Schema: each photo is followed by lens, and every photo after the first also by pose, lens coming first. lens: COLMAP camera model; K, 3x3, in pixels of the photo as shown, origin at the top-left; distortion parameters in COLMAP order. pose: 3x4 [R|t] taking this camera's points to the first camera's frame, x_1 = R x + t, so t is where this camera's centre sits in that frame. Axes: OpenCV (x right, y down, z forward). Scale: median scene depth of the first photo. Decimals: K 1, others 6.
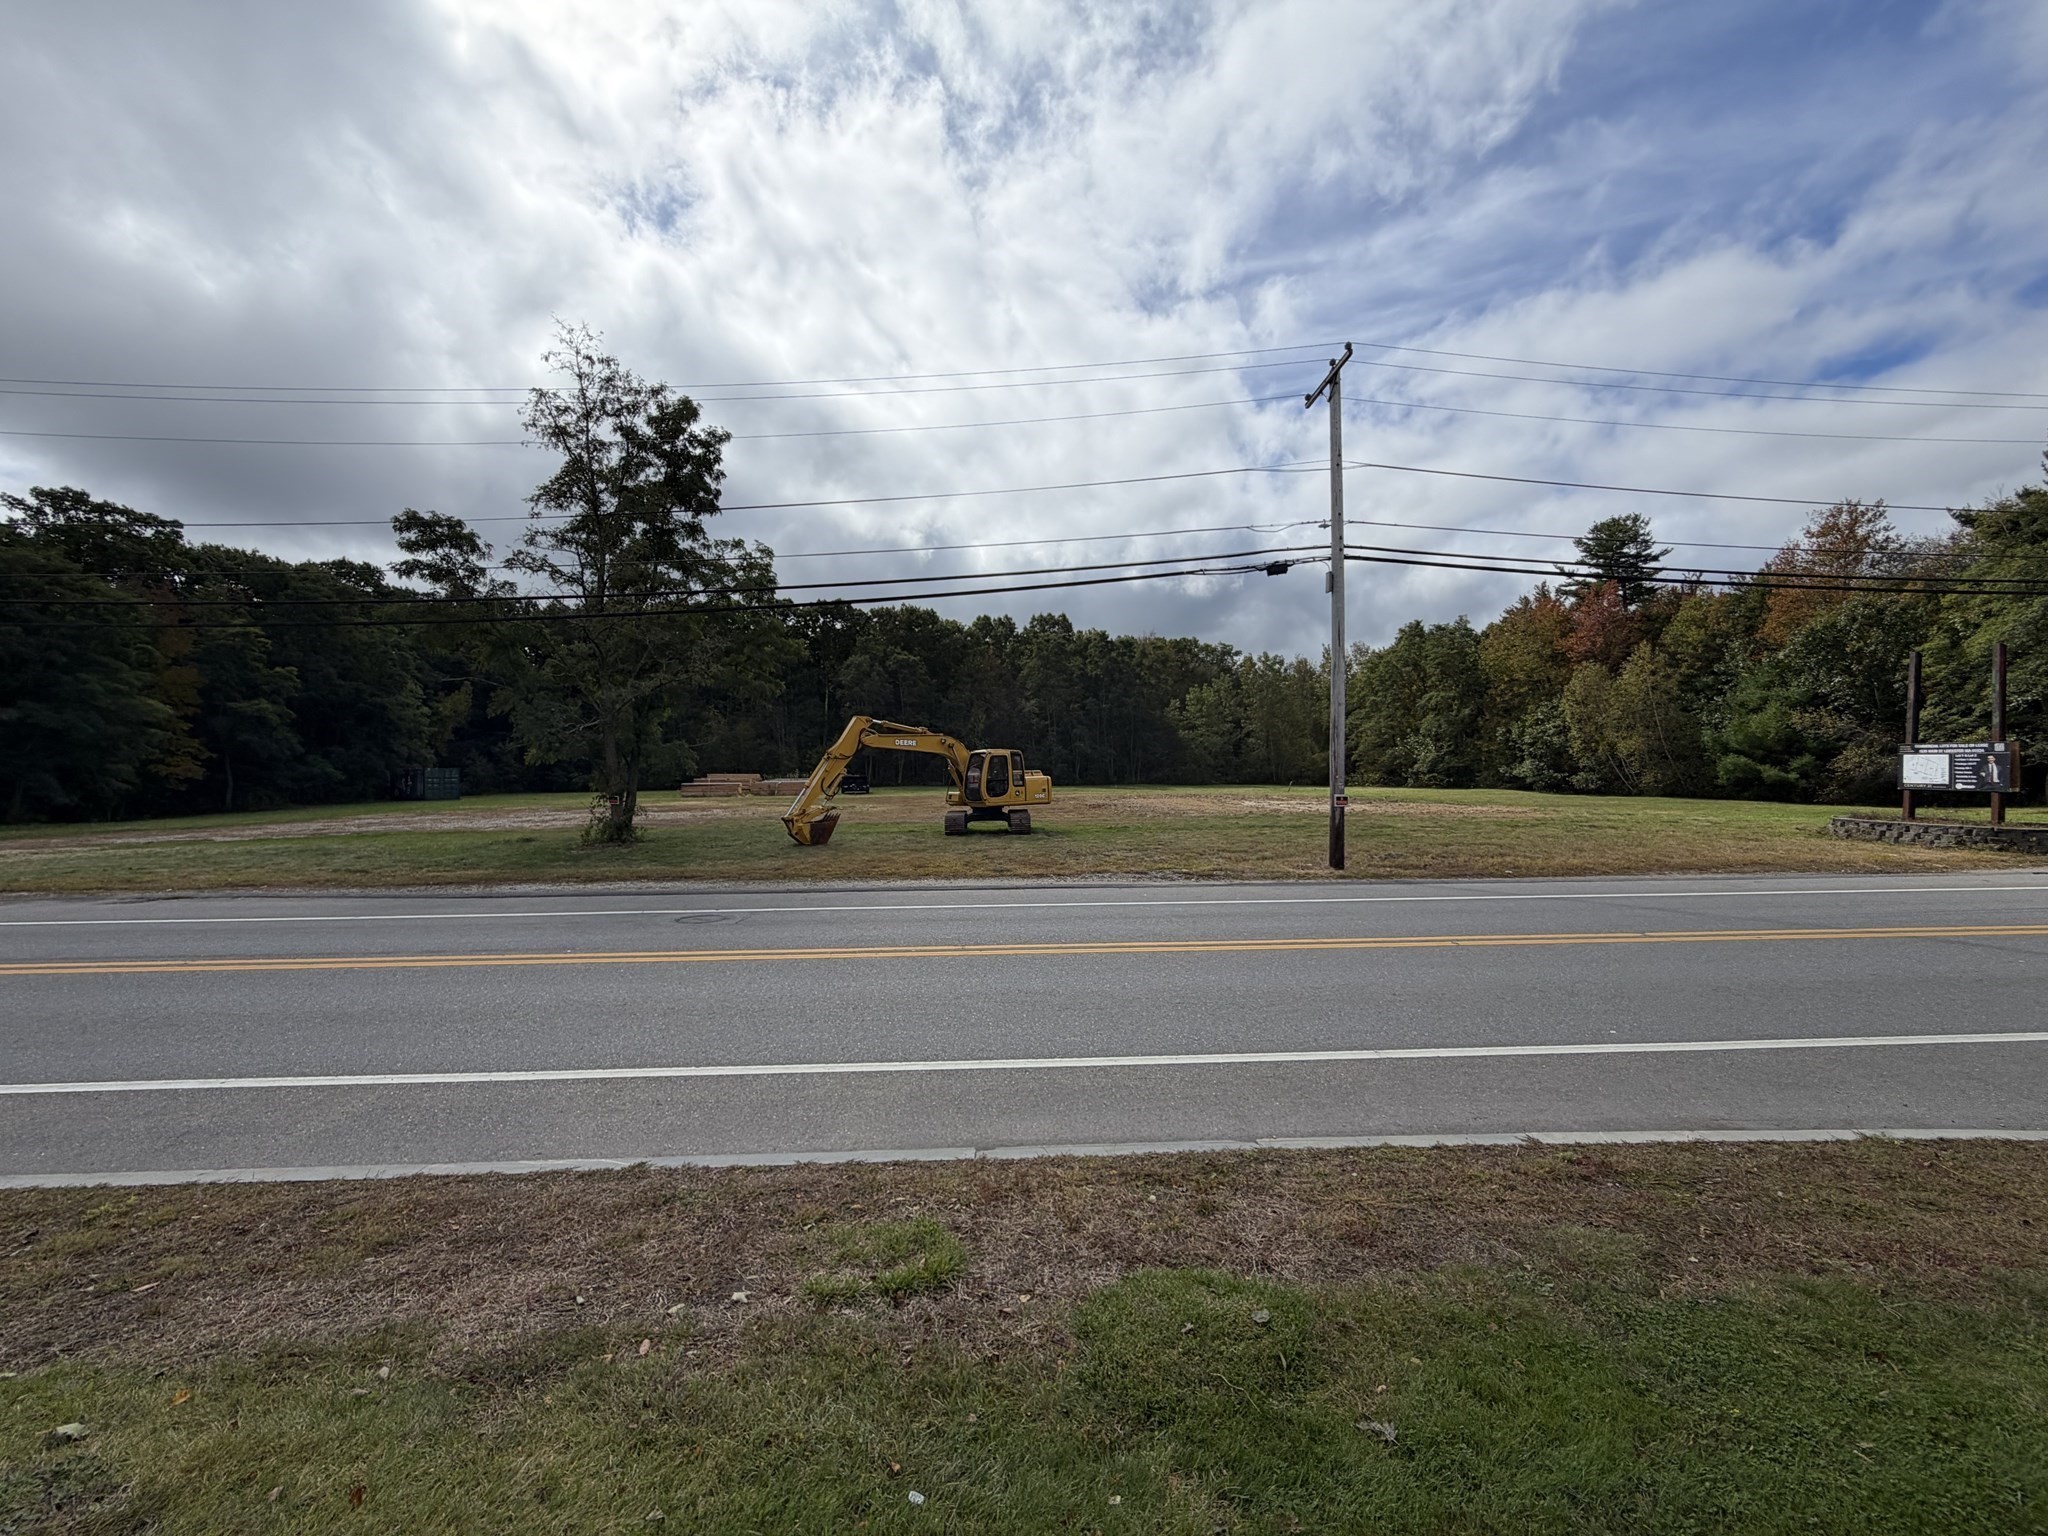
lens RADIAL K [[819.2, 0, 1023.9], [0, 819.2, 768.3], [0, 0, 1]] dist [0.006213, -0.000727]
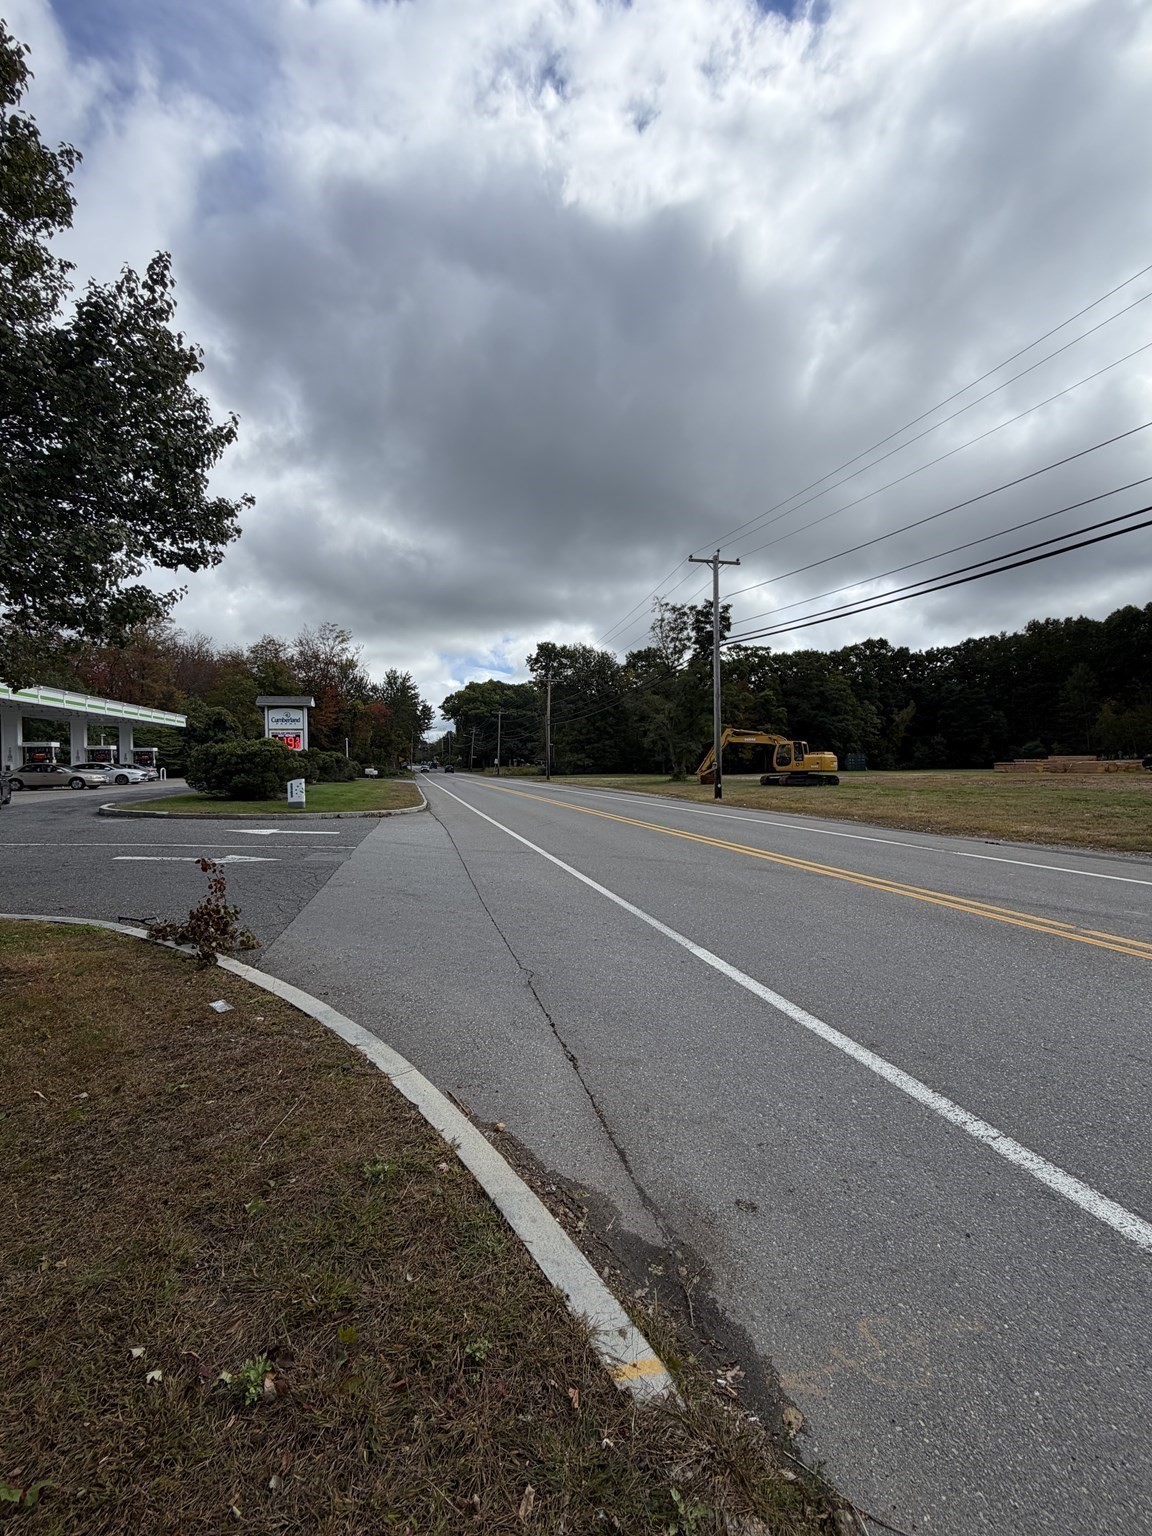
lens RADIAL K [[614.4, 0, 573.4], [0, 614.4, 764.3], [0, 0, 1]] dist [0.006213, -0.000727]
pose [[0.217340, 0.008248, -0.976061, 1.145846], [0.008626, 0.999909, 0.010370, 0.010163], [0.976058, -0.010673, 0.217250, 0.200051]]
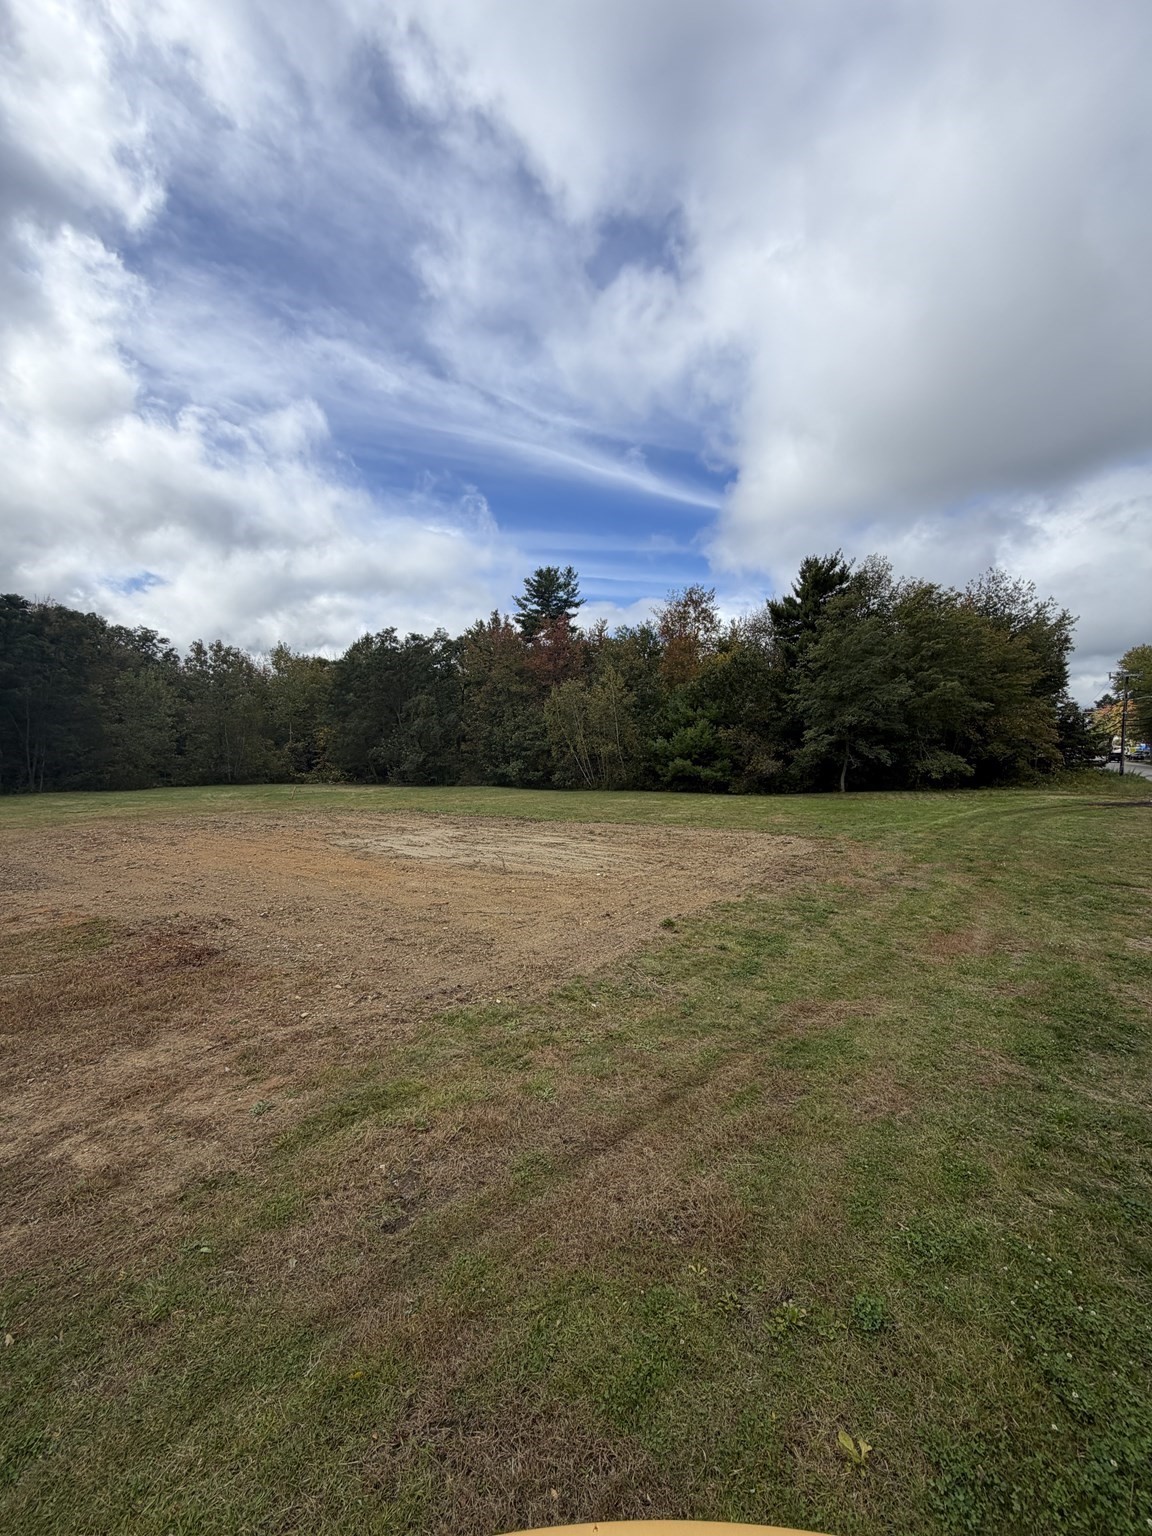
lens RADIAL K [[614.4, 0, 575.0], [0, 614.4, 757.2], [0, 0, 1]] dist [0.006213, -0.000727]
pose [[0.613922, -0.007482, 0.789331, -0.014154], [0.006922, 0.999968, 0.004094, -0.043882], [-0.789336, 0.002950, 0.613954, 0.989080]]
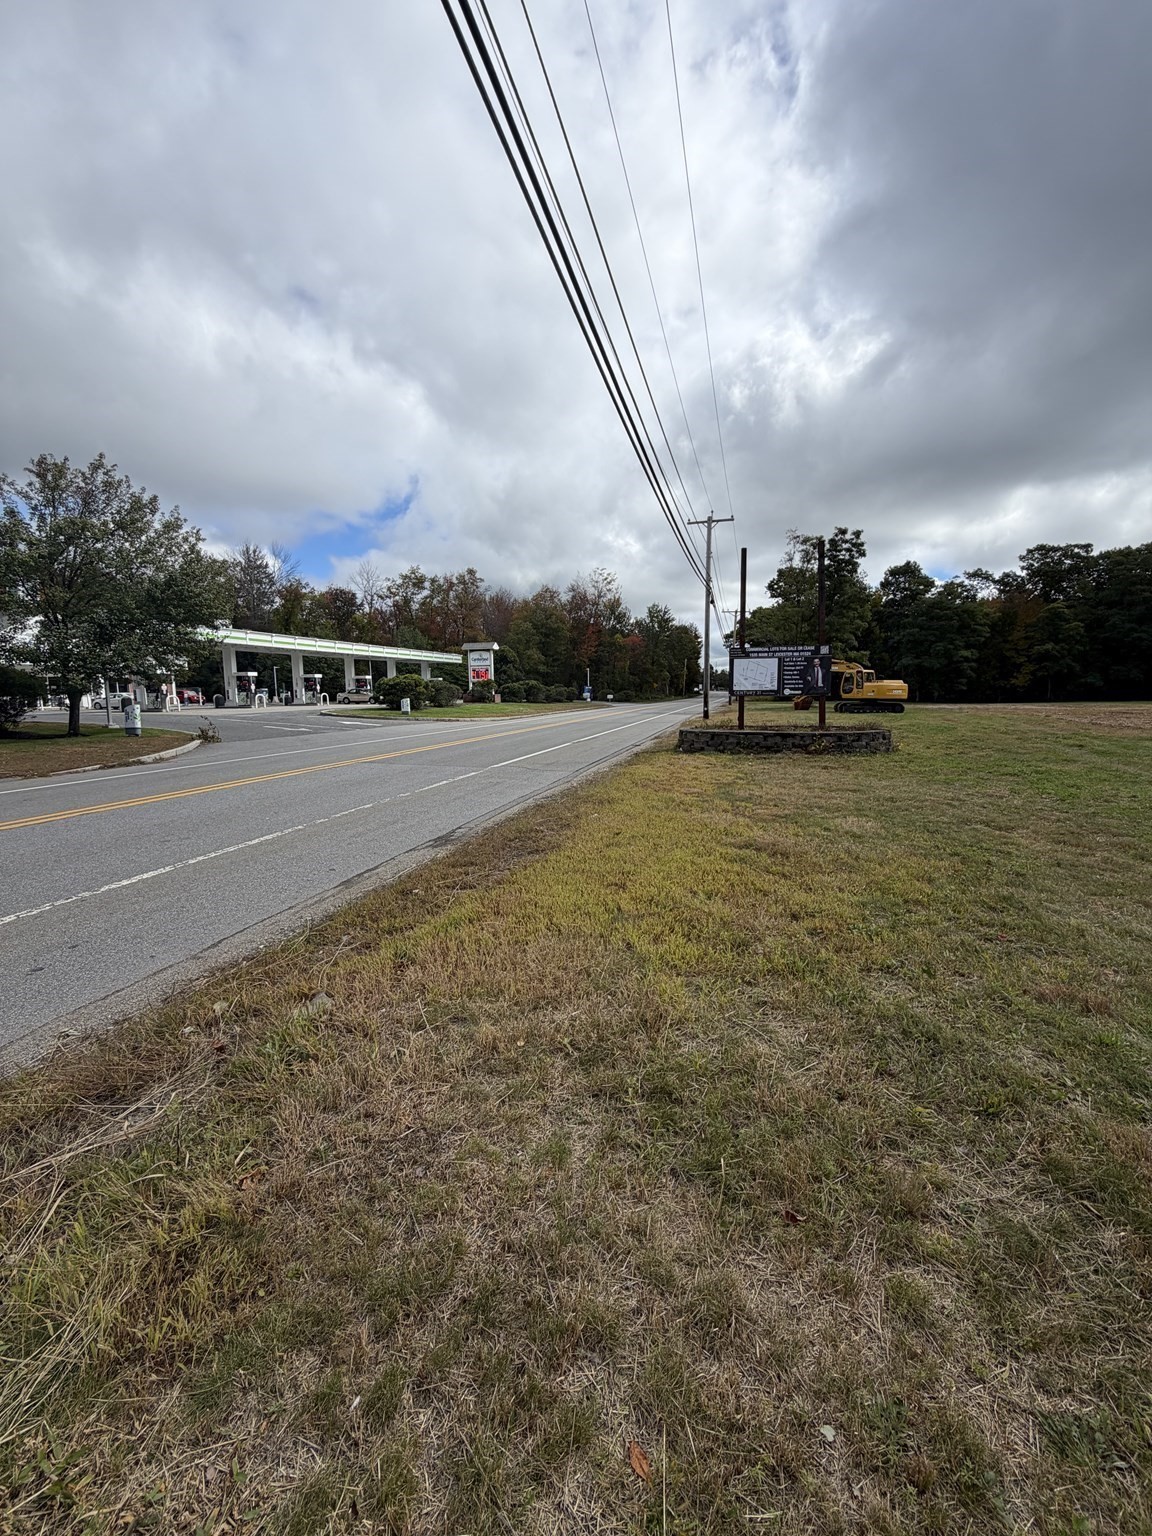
lens RADIAL K [[614.4, 0, 568.6], [0, 614.4, 764.1], [0, 0, 1]] dist [0.006213, -0.000727]
pose [[-0.320111, 0.120805, -0.939646, 1.490796], [0.007810, 0.992139, 0.124893, 0.011429], [0.947348, 0.032641, -0.318539, 0.777329]]
